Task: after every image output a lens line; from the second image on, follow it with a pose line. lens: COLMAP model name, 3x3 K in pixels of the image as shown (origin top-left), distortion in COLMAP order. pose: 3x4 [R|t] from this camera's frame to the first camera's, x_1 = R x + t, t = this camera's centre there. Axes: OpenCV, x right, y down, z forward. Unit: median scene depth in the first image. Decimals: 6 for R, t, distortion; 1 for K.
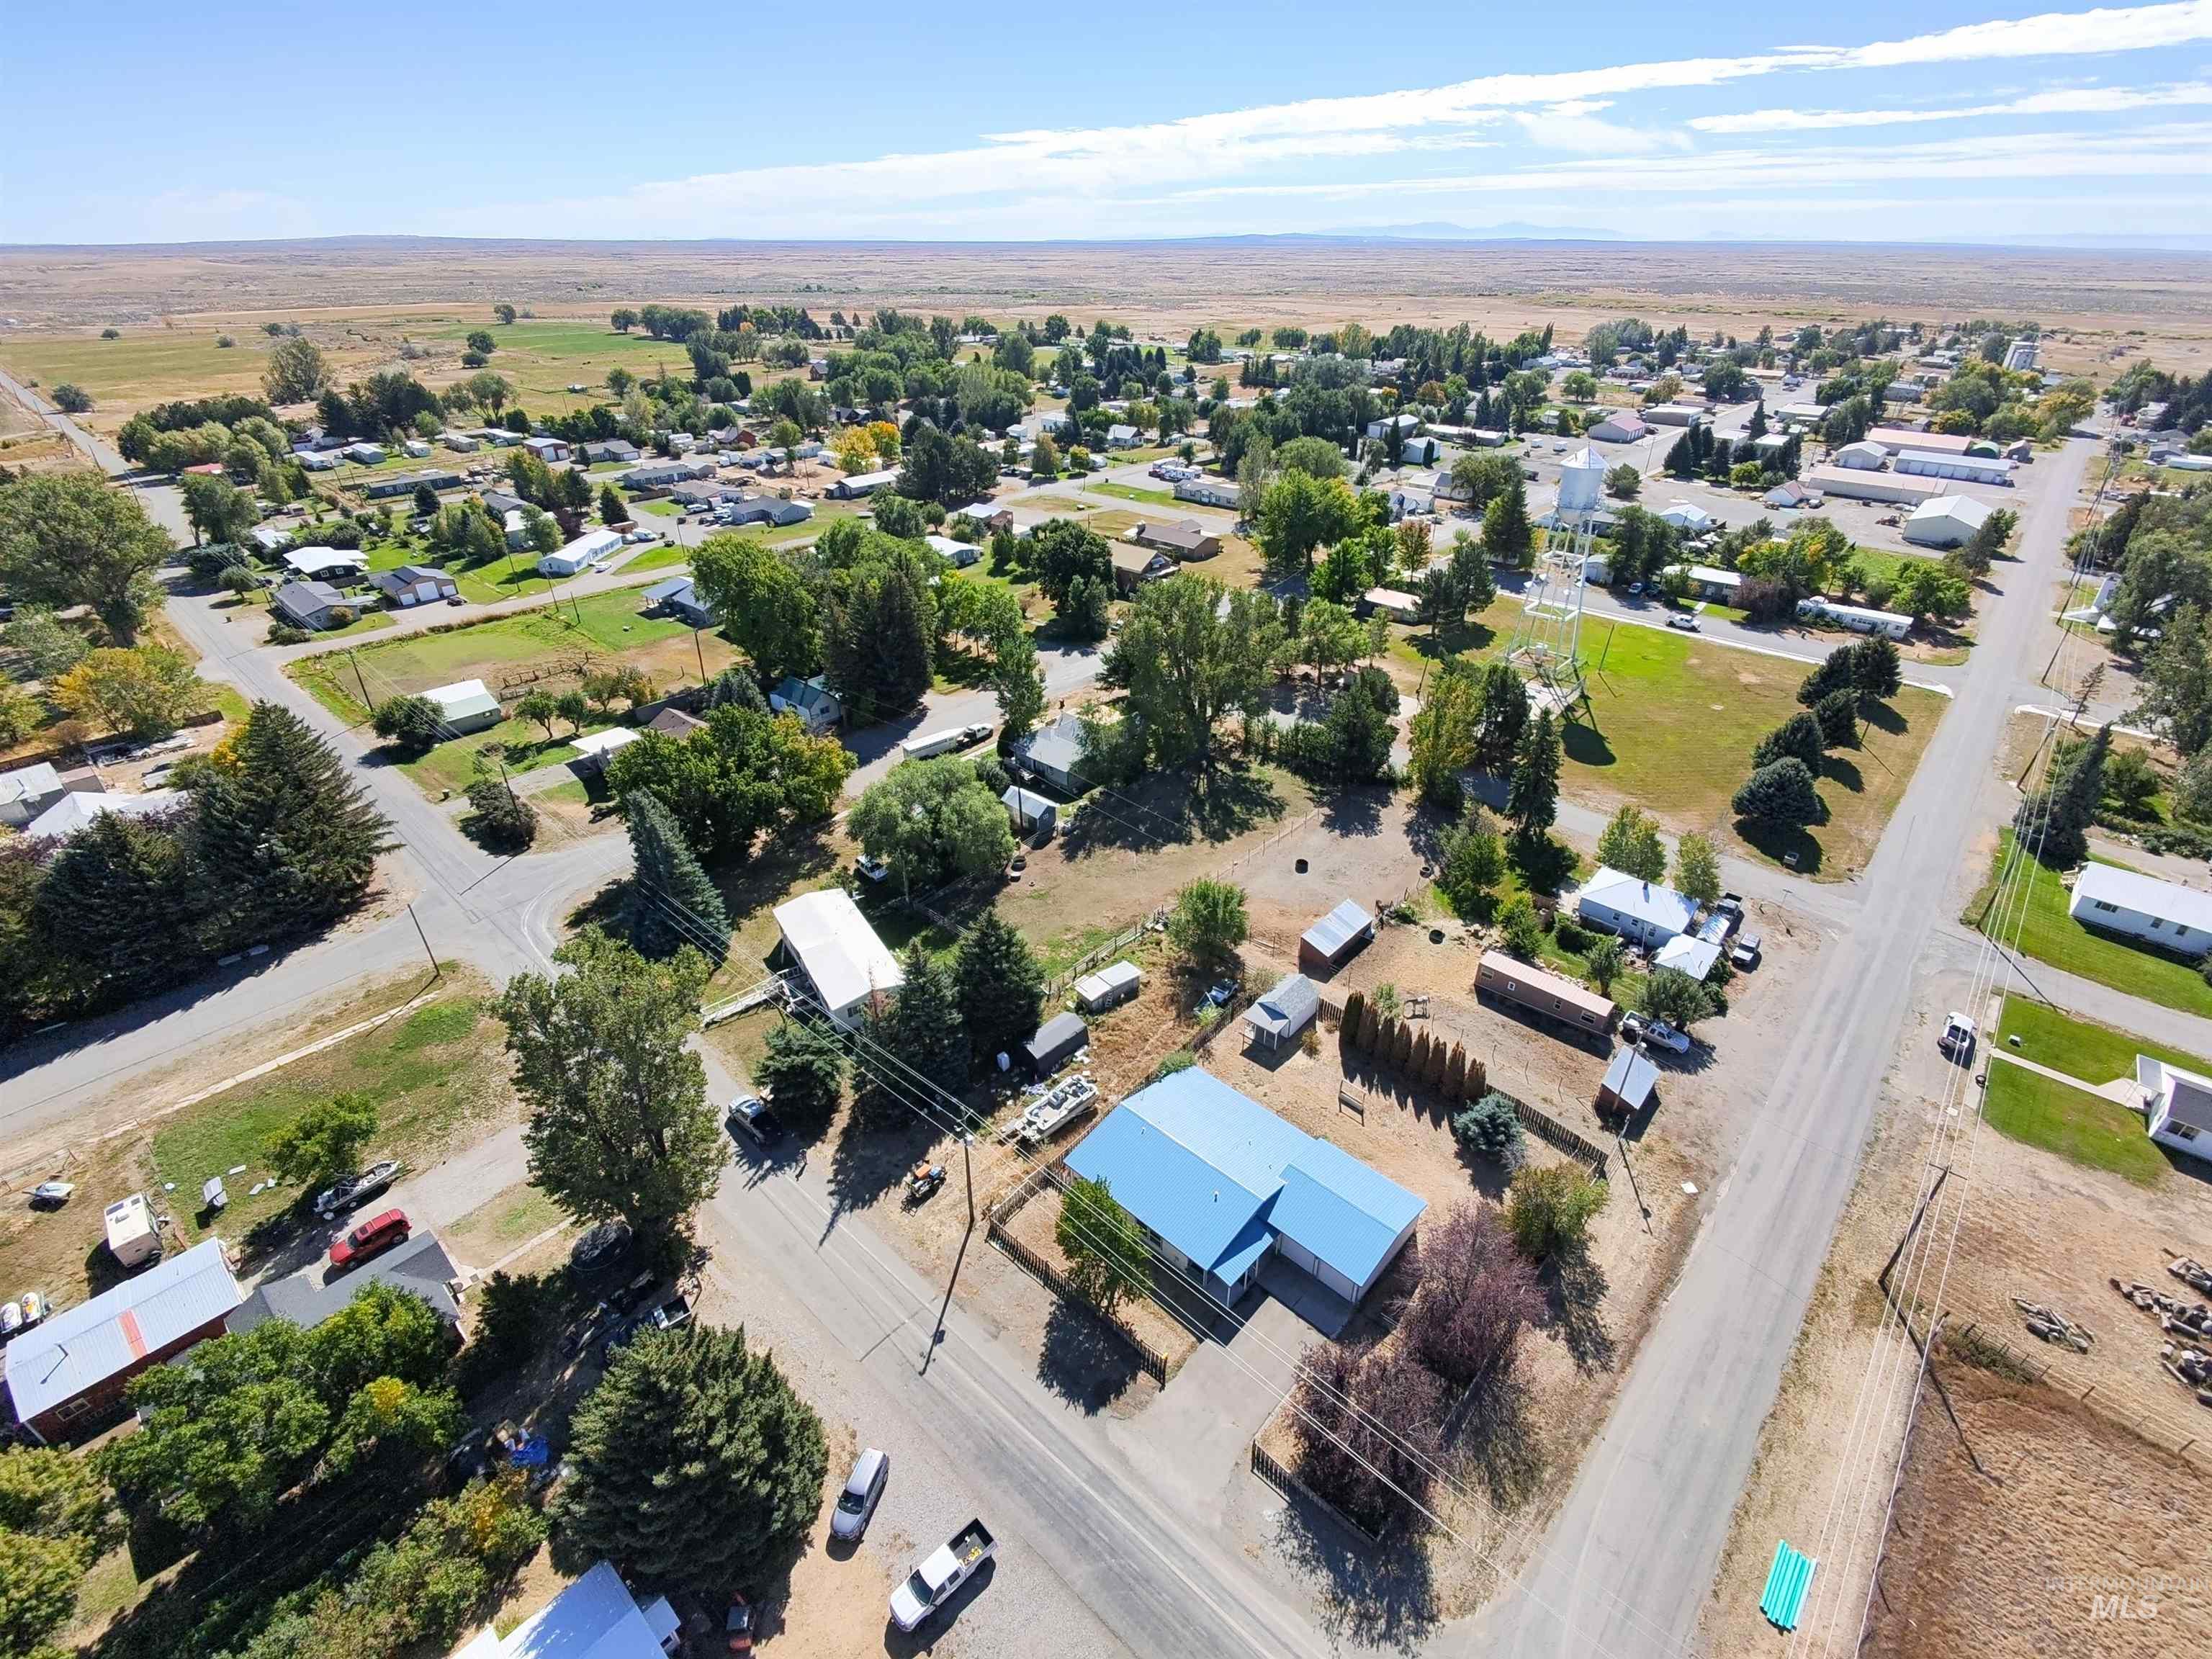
lens RADIAL K [[1019.0, 0, 1141.6], [0, 1019.0, 861.5], [0, 0, 1]] dist [0.001379, -0.005002]
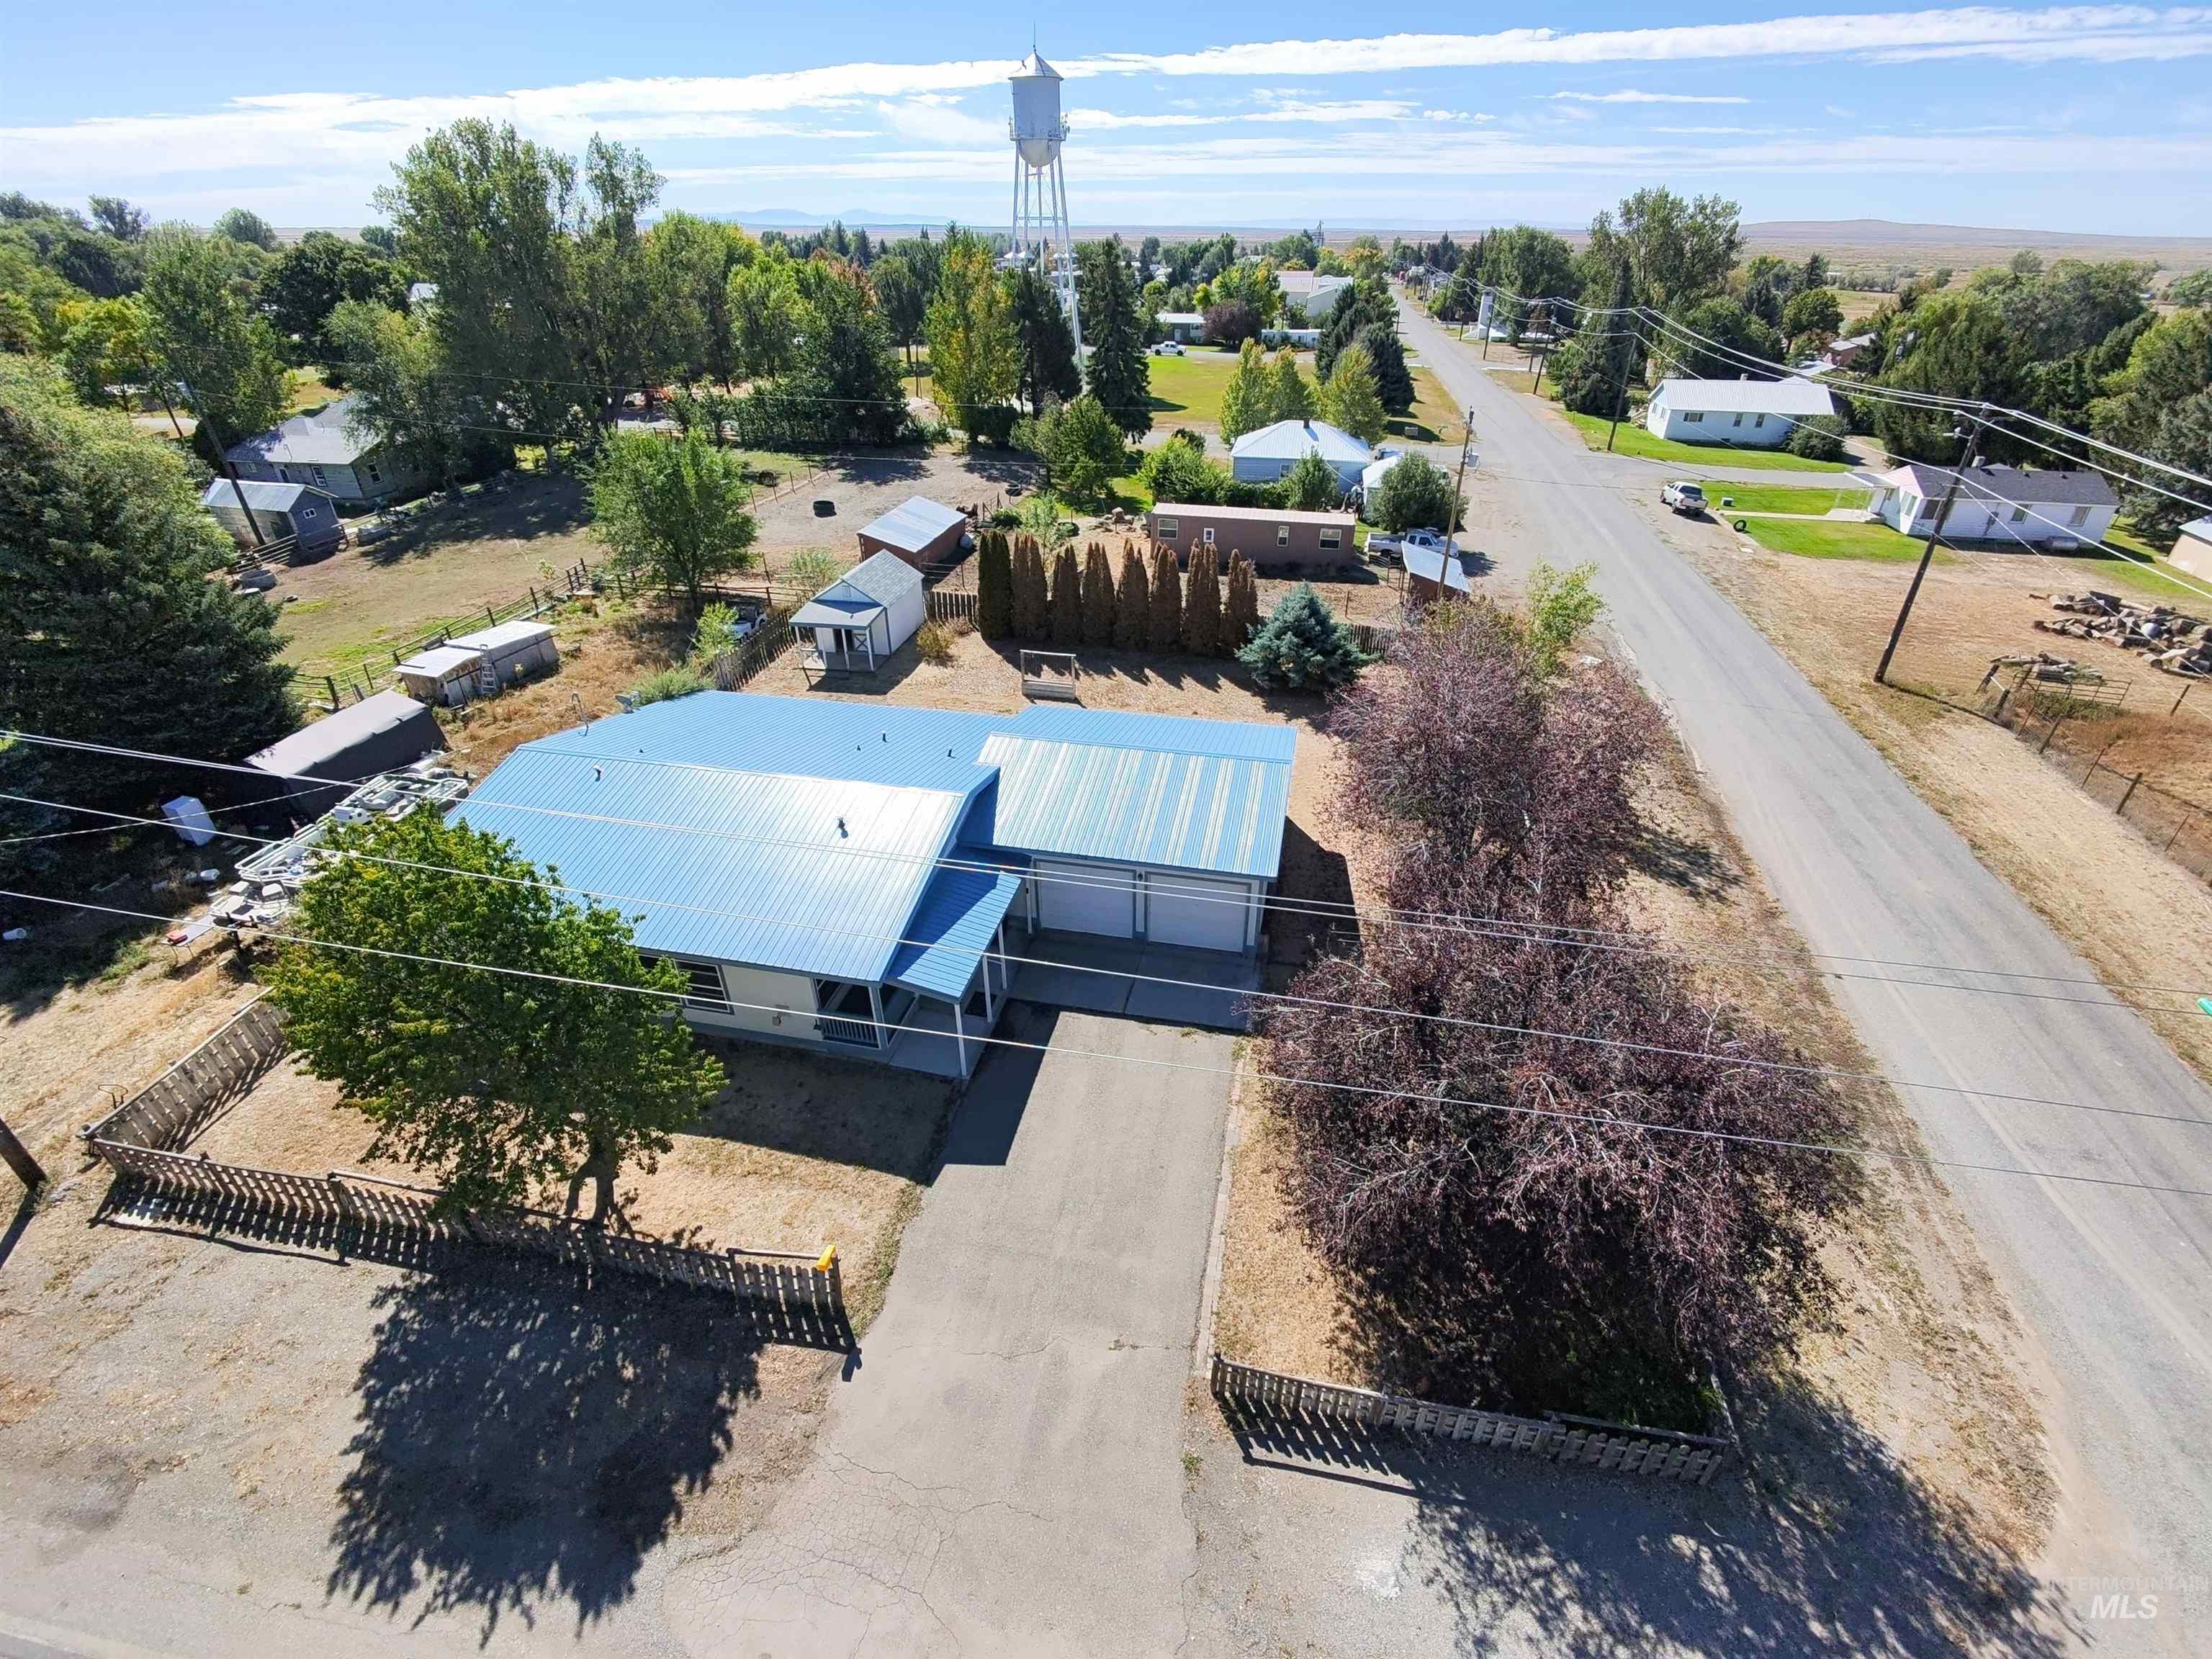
lens RADIAL K [[1019.0, 0, 1137.9], [0, 1019.0, 832.4], [0, 0, 1]] dist [0.001379, -0.005002]
pose [[0.860481, -0.276204, 0.428117, 0.006111], [0.281864, 0.958067, 0.051584, 0.348636], [-0.424412, 0.076284, 0.902250, 0.637822]]
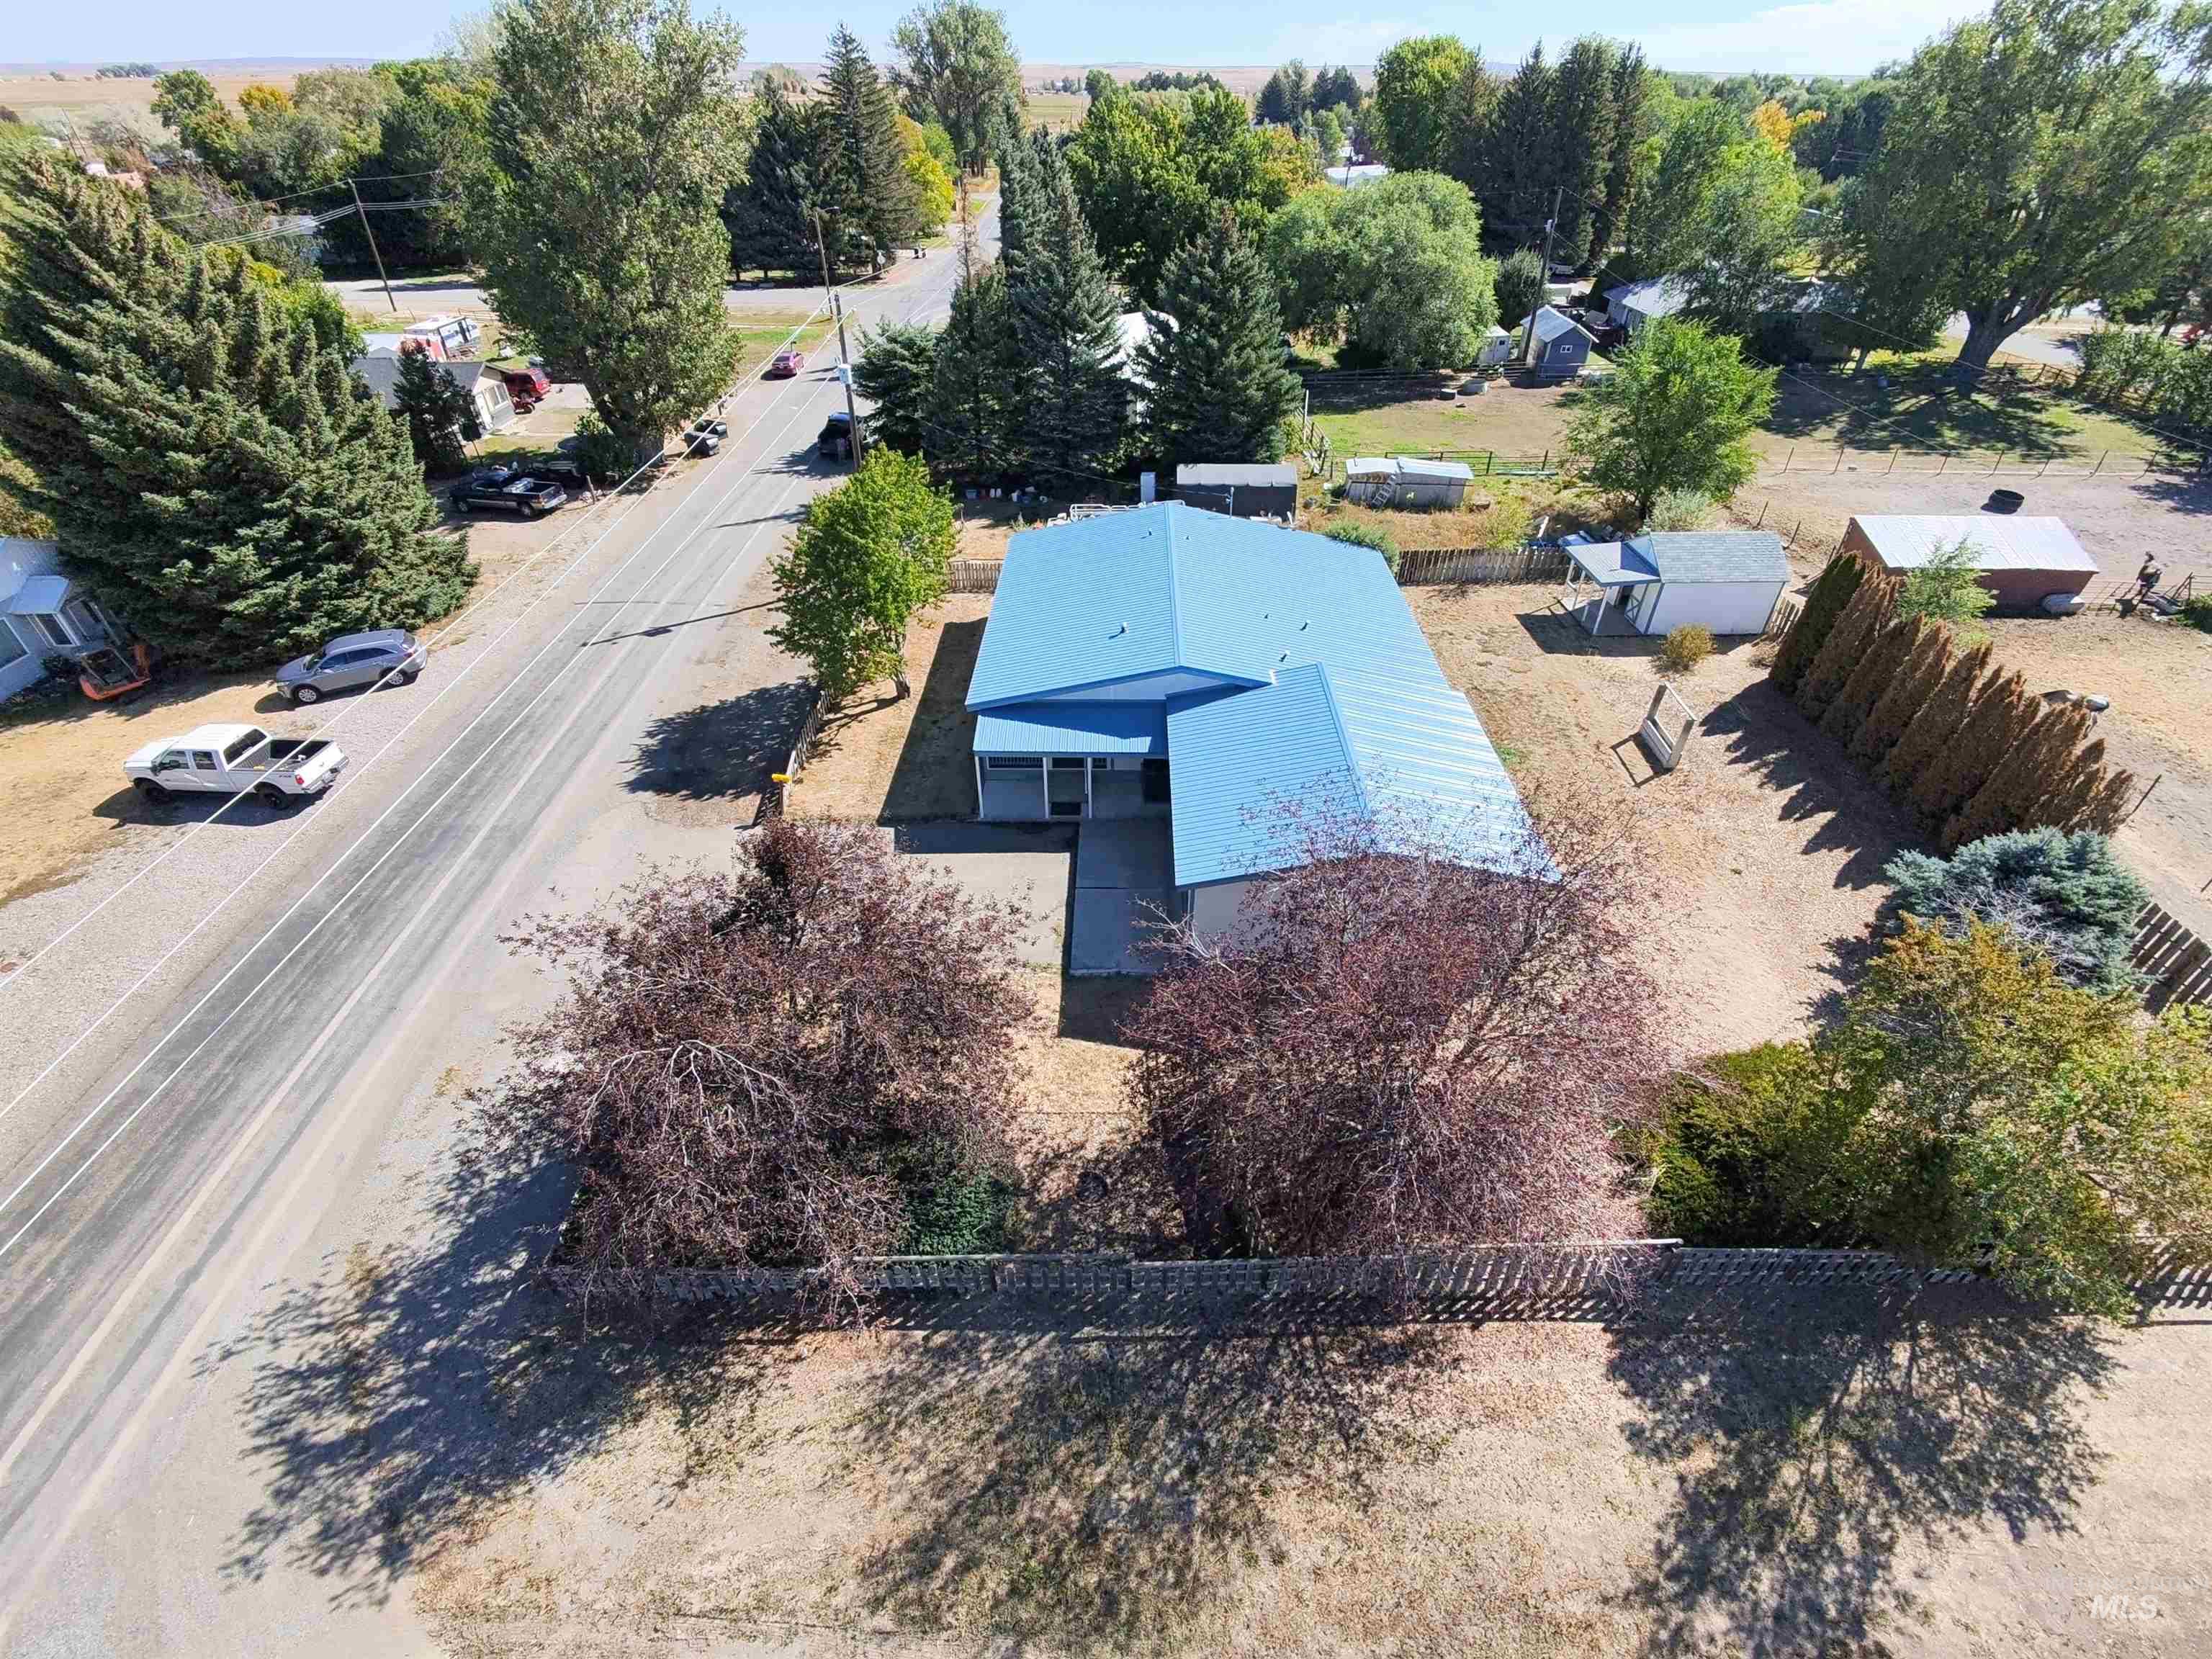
lens RADIAL K [[1019.0, 0, 1116.0], [0, 1019.0, 845.0], [0, 0, 1]] dist [0.001379, -0.005002]
pose [[0.659761, 0.444417, -0.605978, 0.390985], [-0.391343, 0.891601, 0.227812, 0.316657], [0.641534, 0.086844, 0.762163, 0.684513]]
